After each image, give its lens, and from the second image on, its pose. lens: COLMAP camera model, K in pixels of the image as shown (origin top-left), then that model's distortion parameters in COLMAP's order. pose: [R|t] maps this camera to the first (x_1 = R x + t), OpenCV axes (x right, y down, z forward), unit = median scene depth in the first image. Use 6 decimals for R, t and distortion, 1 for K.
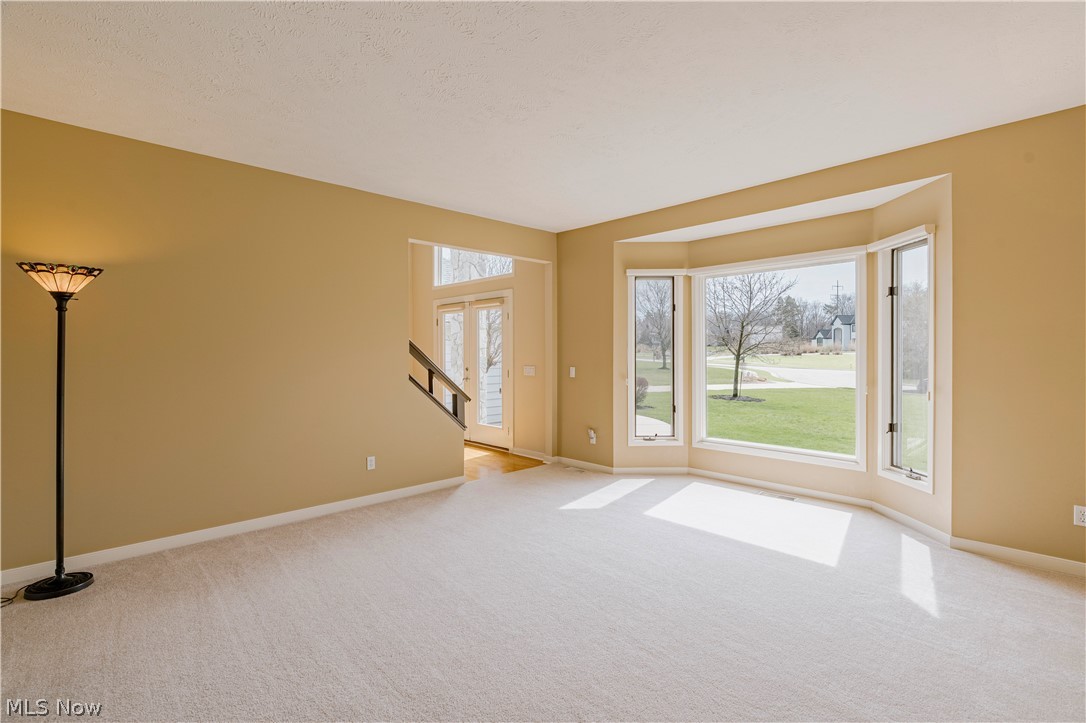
lens RADIAL K [[503.5, 0, 544.1], [0, 503.5, 353.2], [0, 0, 1]] dist [-0.000593, -0.000384]
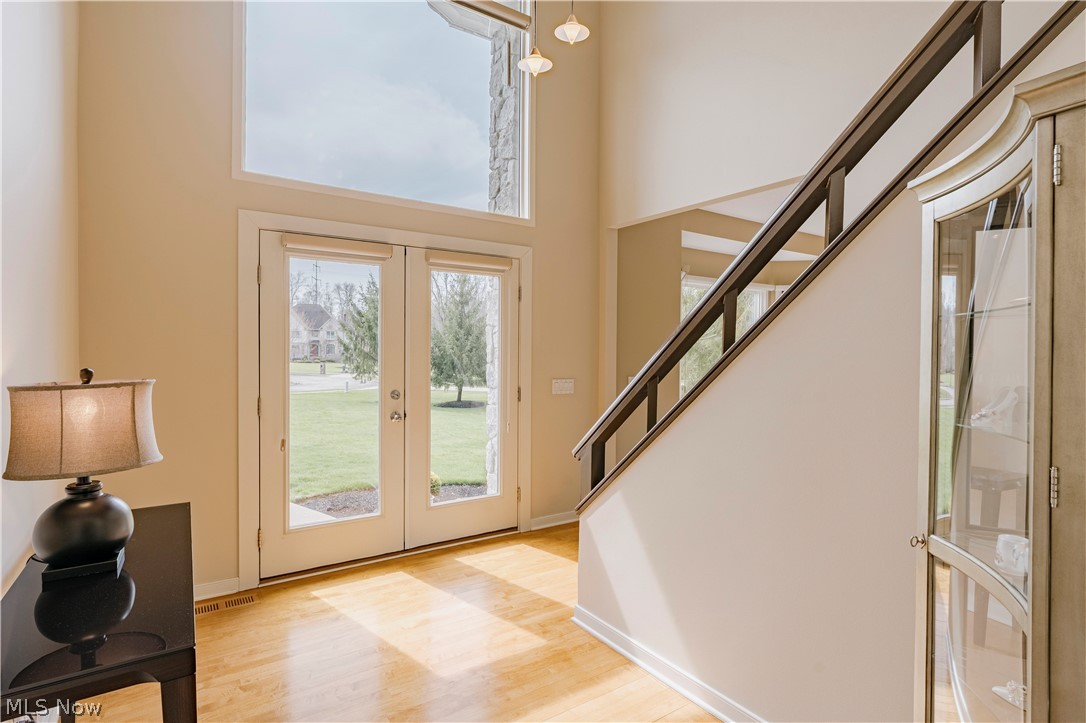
lens RADIAL K [[536.2, 0, 543.0], [0, 536.2, 361.5], [0, 0, 1]] dist [-0.058611, -0.000091]
pose [[0.163160, -0.017921, 0.986437, -0.656131], [-0.006767, 0.999791, 0.019283, -0.008524], [-0.986576, -0.009822, 0.163005, 0.868676]]
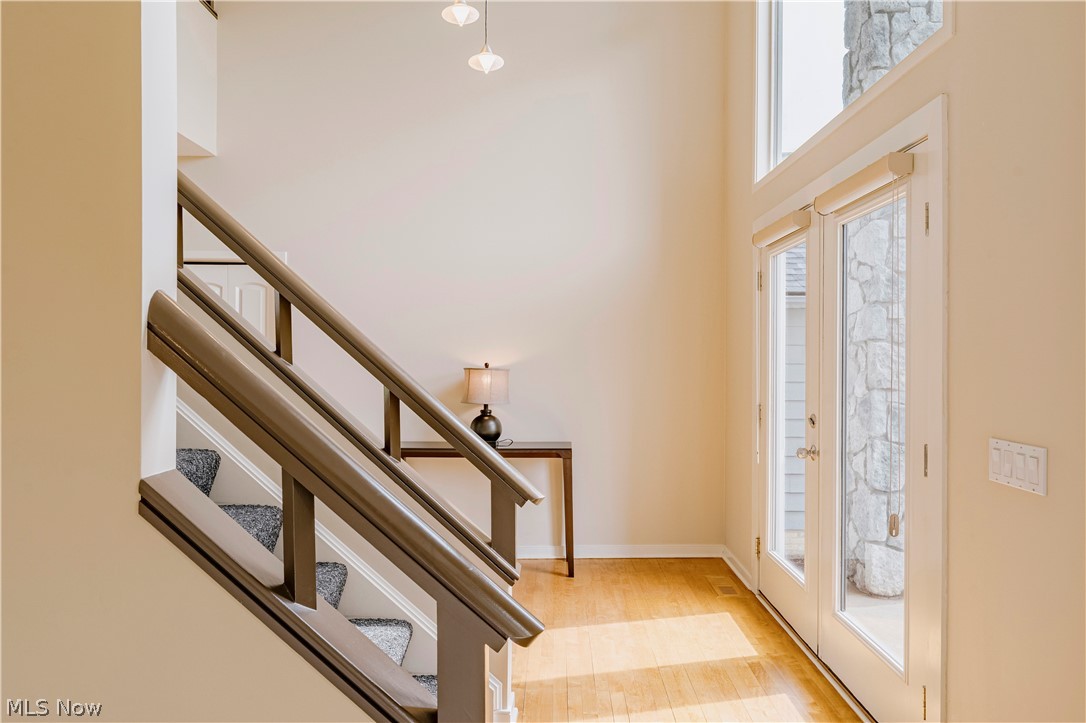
lens RADIAL K [[693.4, 0, 571.6], [0, 693.4, 355.9], [0, 0, 1]] dist [-0.001509, 0.000080]
pose [[0.748110, 0.007012, -0.663537, 0.020929], [-0.006170, 0.999974, 0.003611, -0.009263], [0.663546, 0.001393, 0.748134, 0.635203]]
